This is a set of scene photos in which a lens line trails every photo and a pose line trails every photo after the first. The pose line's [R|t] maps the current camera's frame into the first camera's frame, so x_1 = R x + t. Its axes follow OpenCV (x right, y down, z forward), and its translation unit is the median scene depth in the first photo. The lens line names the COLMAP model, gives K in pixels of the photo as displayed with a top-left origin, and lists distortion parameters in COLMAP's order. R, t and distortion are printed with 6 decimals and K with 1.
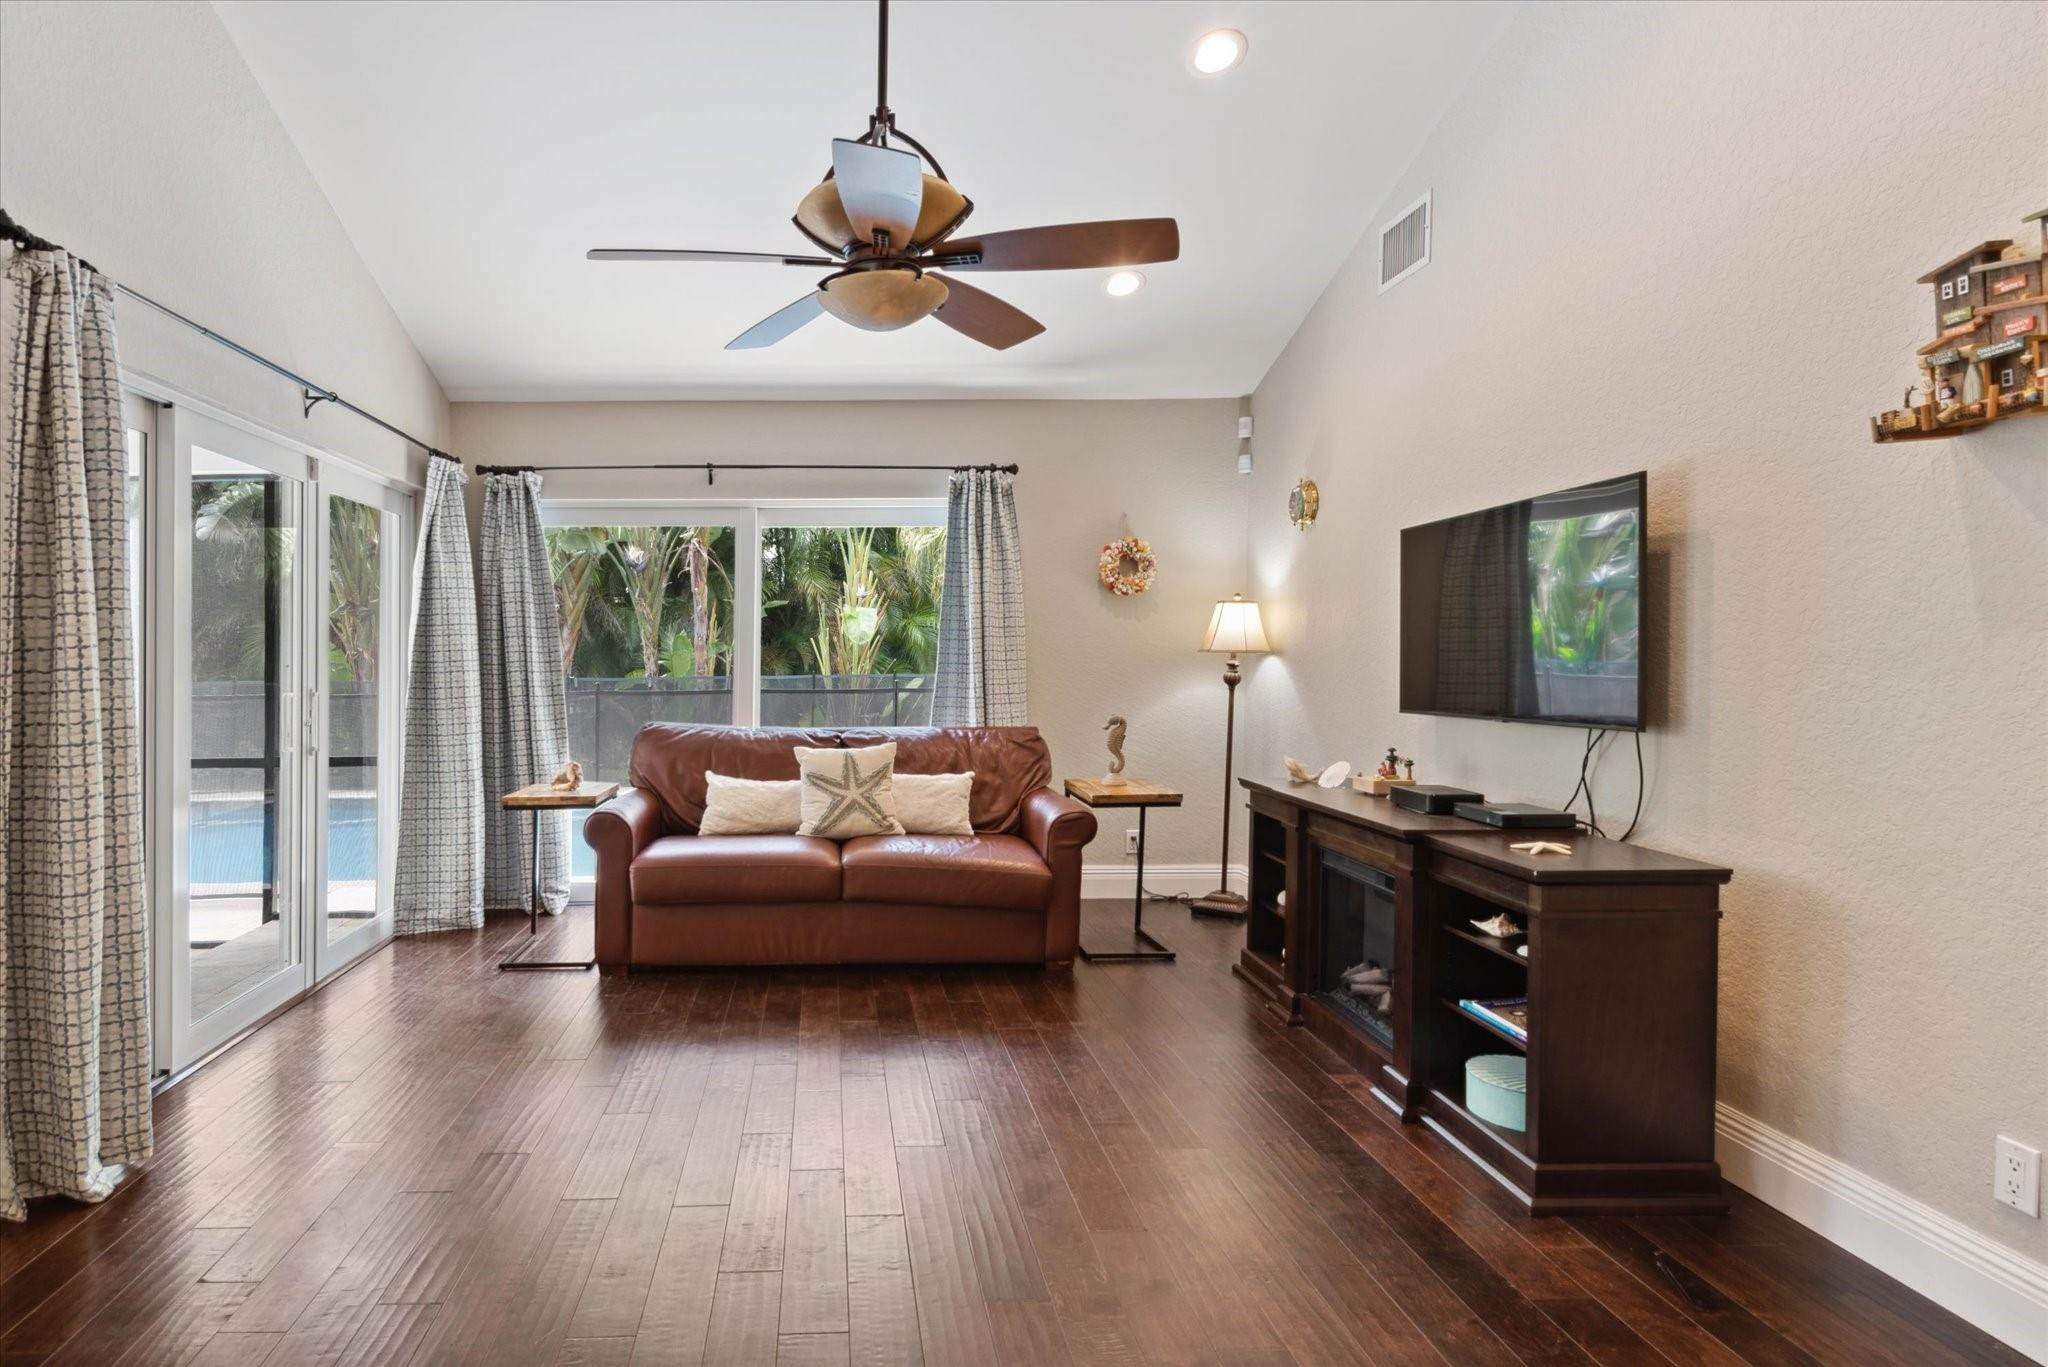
lens RADIAL K [[1072.2, 0, 847.0], [0, 1072.2, 648.4], [0, 0, 1]] dist [0.006521, -0.001482]
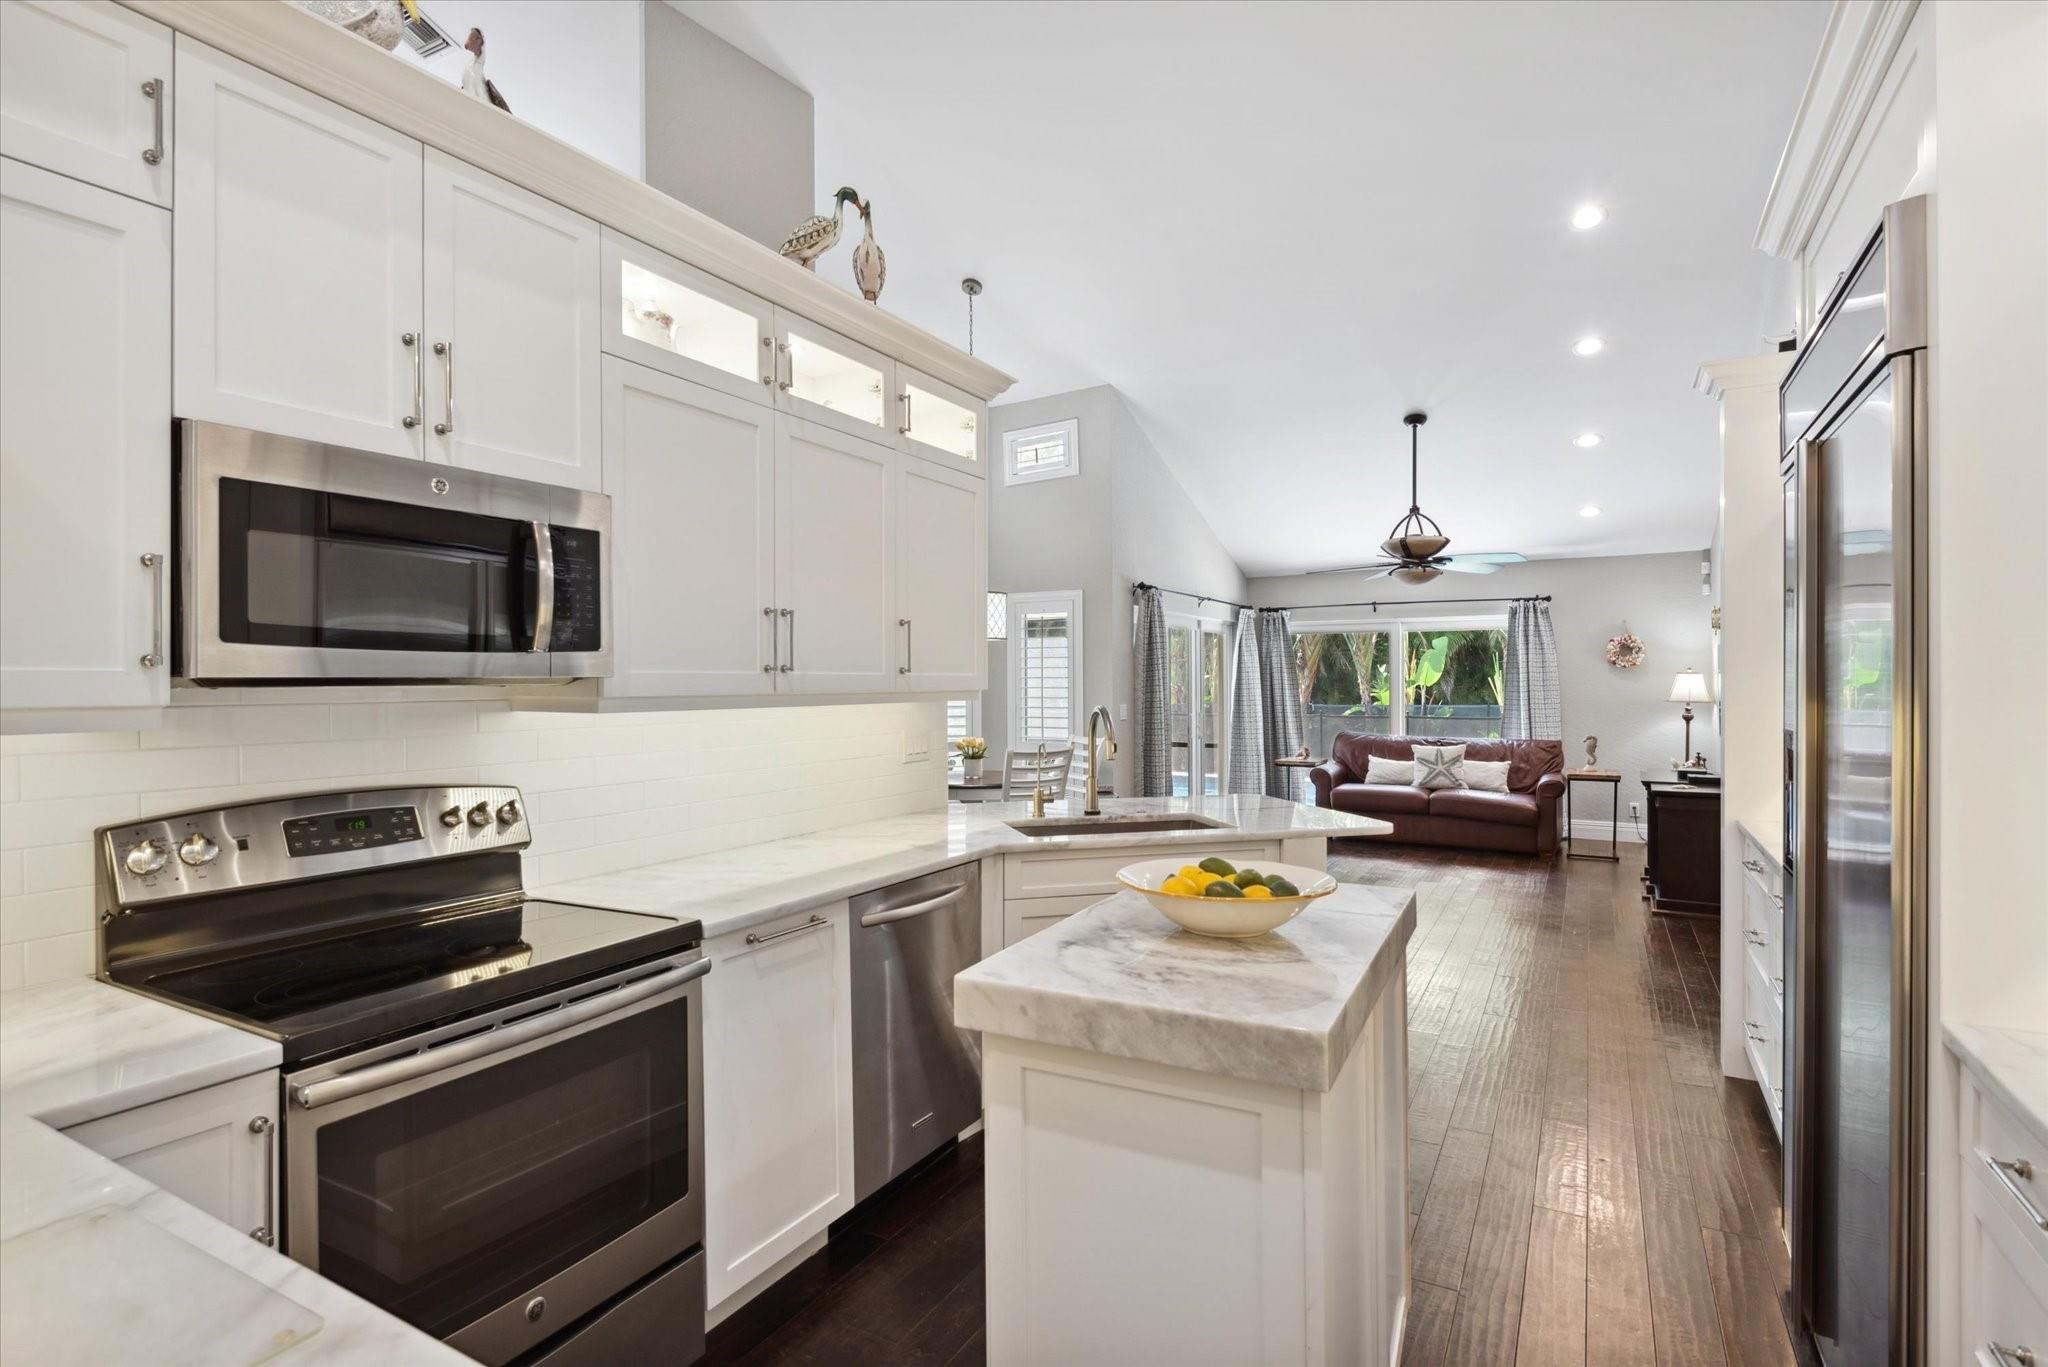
lens RADIAL K [[984.7, 0, 1008.8], [0, 984.7, 638.5], [0, 0, 1]] dist [0.001840, 0.000074]
pose [[0.851132, -0.018015, -0.524642, 0.300956], [0.001317, 0.999481, -0.032184, -0.056089], [0.524950, 0.026702, 0.850714, -1.084922]]
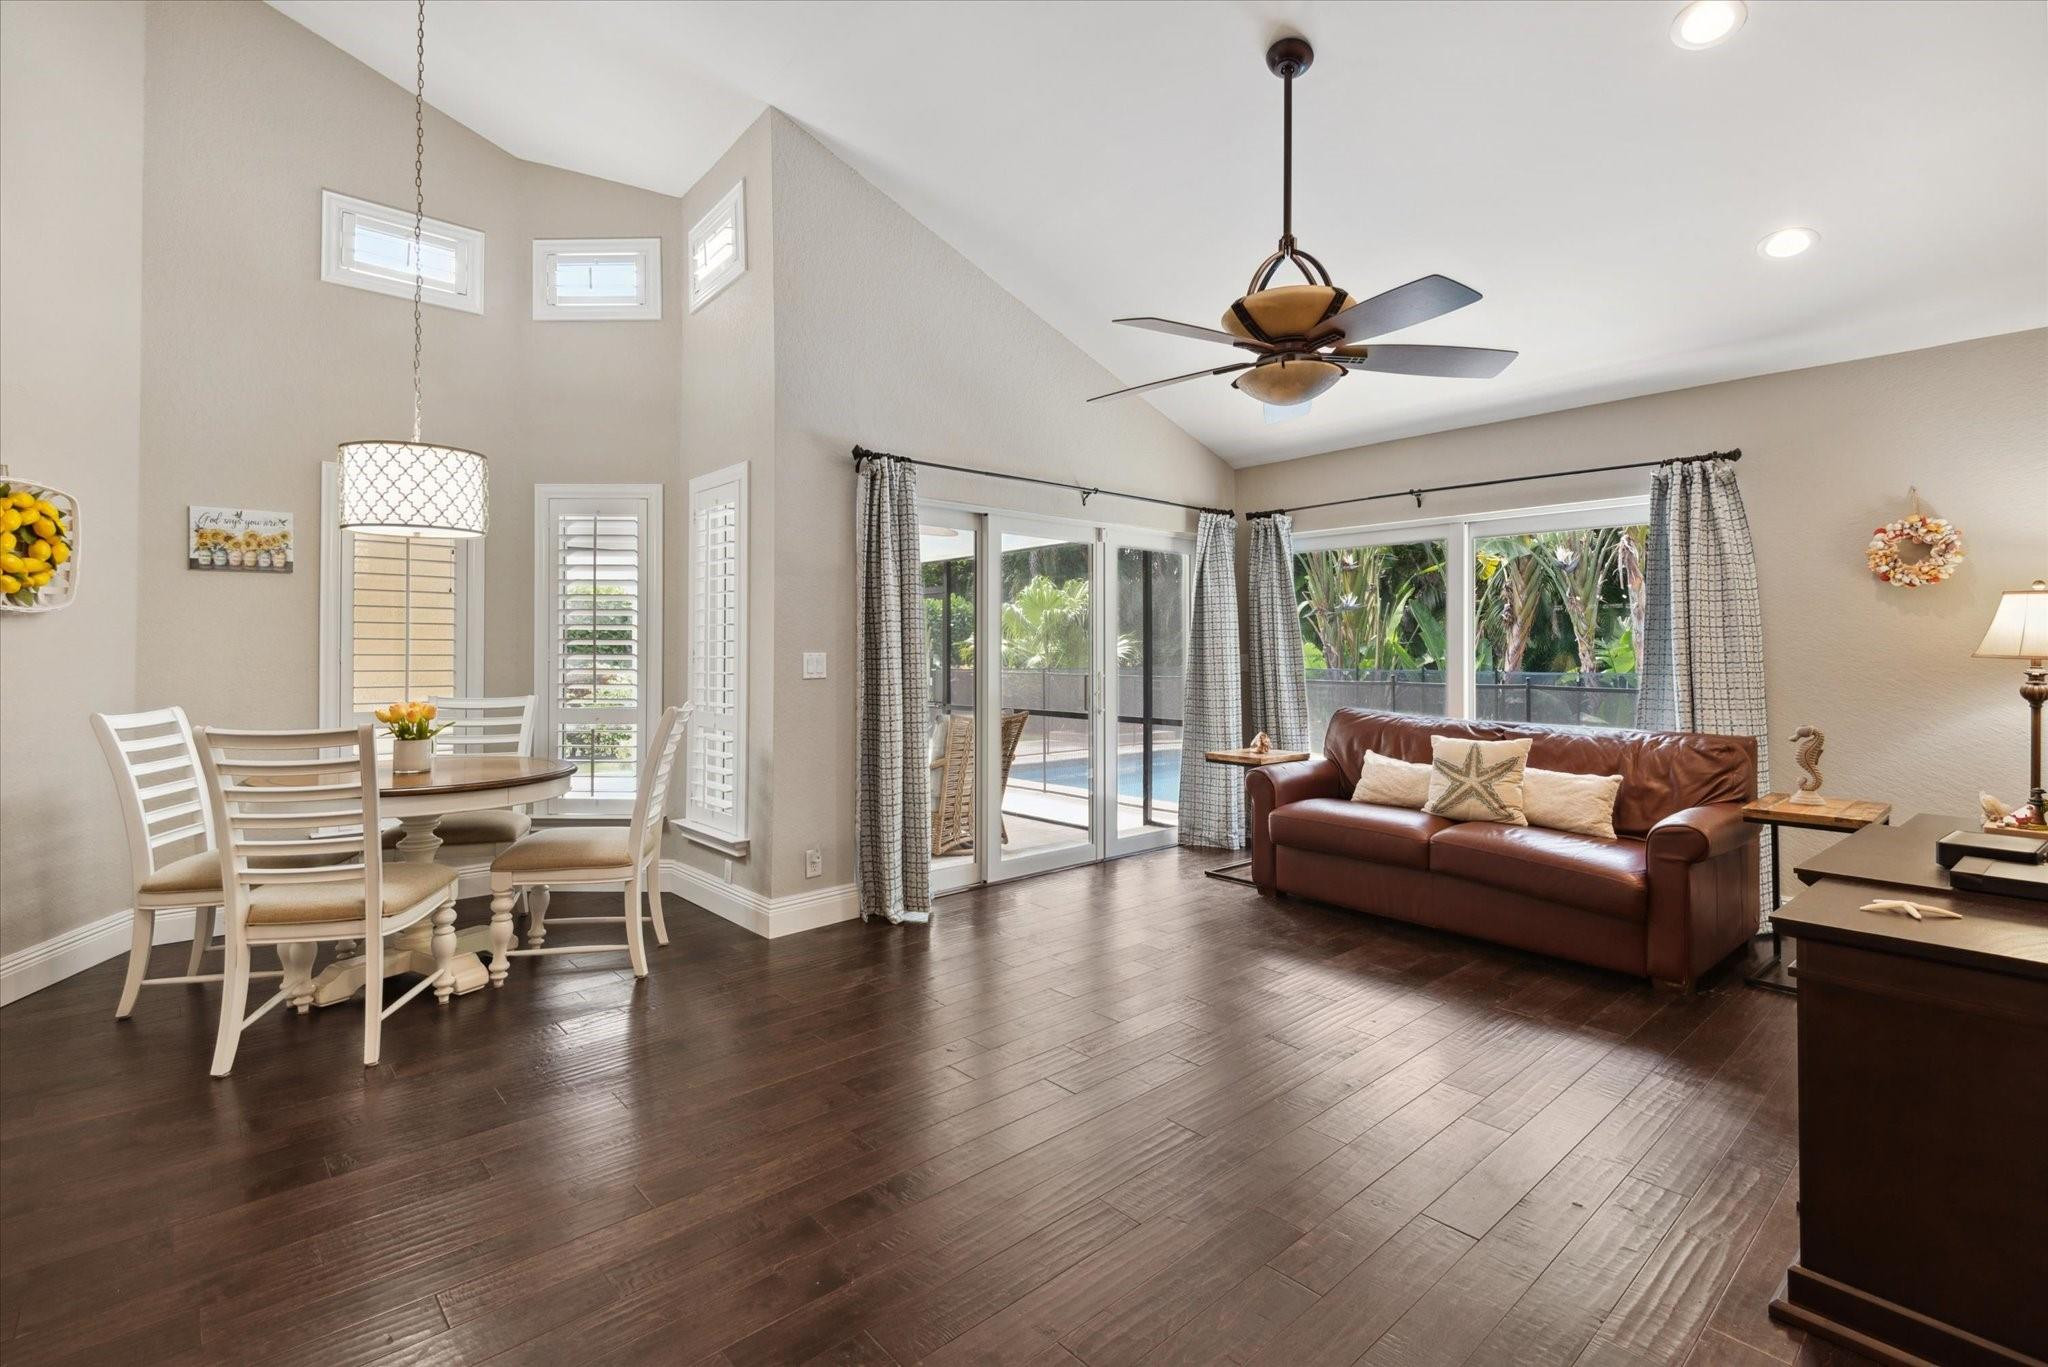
lens RADIAL K [[914.3, 0, 1028.5], [0, 914.3, 608.4], [0, 0, 1]] dist [-0.000017, -0.004038]
pose [[0.645159, -0.025799, -0.763612, 0.429800], [-0.001190, 0.999395, -0.034771, -0.008791], [0.764047, 0.023342, 0.644738, 0.039151]]
